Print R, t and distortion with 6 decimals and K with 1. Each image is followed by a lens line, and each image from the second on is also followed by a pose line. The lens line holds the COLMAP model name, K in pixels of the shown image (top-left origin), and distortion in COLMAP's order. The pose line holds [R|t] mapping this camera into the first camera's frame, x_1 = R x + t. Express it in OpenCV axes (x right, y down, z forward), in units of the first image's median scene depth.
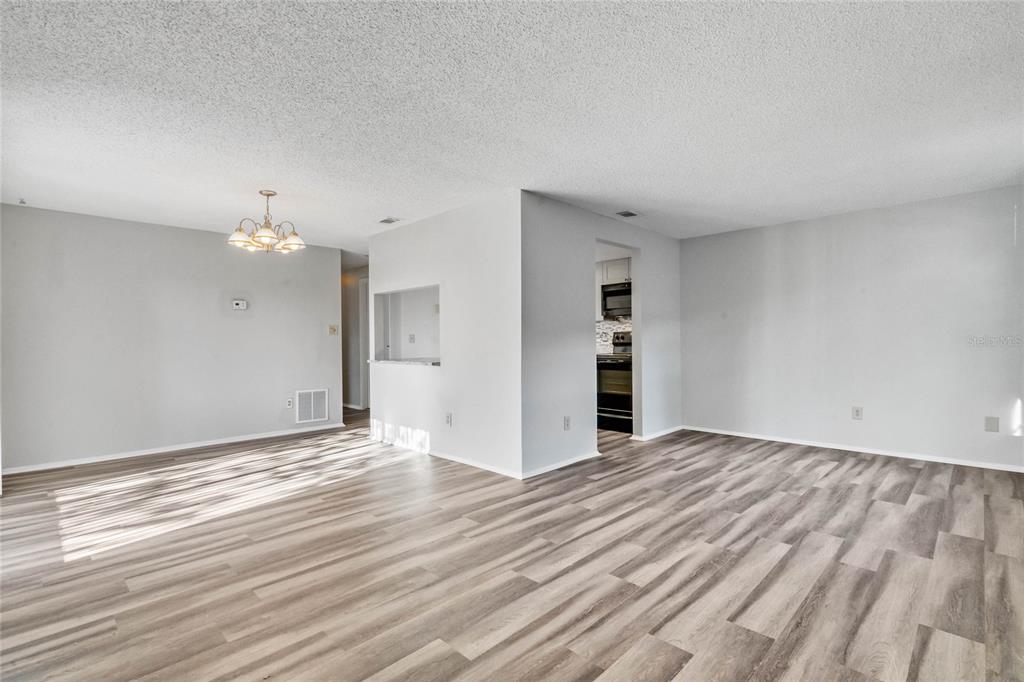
lens RADIAL K [[466.1, 0, 512.0], [0, 466.1, 341.0], [0, 0, 1]] dist [-0.000535, 0.000120]
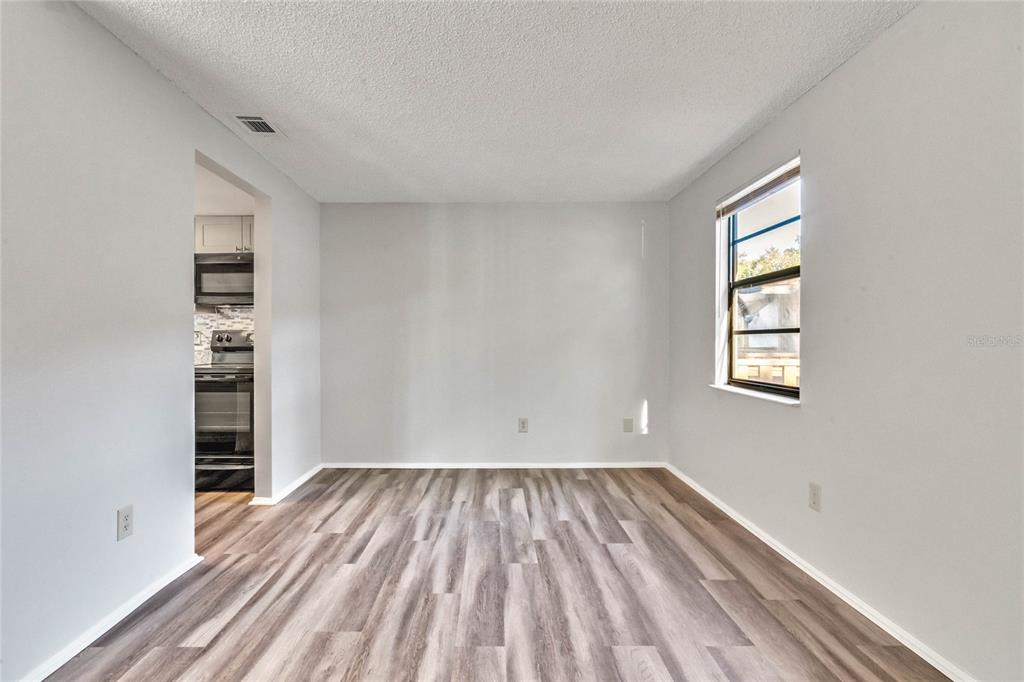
lens RADIAL K [[479.3, 0, 483.2], [0, 479.3, 340.3], [0, 0, 1]] dist [0.001329, 0.000748]
pose [[0.717228, 0.009848, 0.696769, 0.038904], [-0.002729, 0.999932, -0.011324, 0.001256], [-0.696833, 0.006220, 0.717206, 0.400373]]
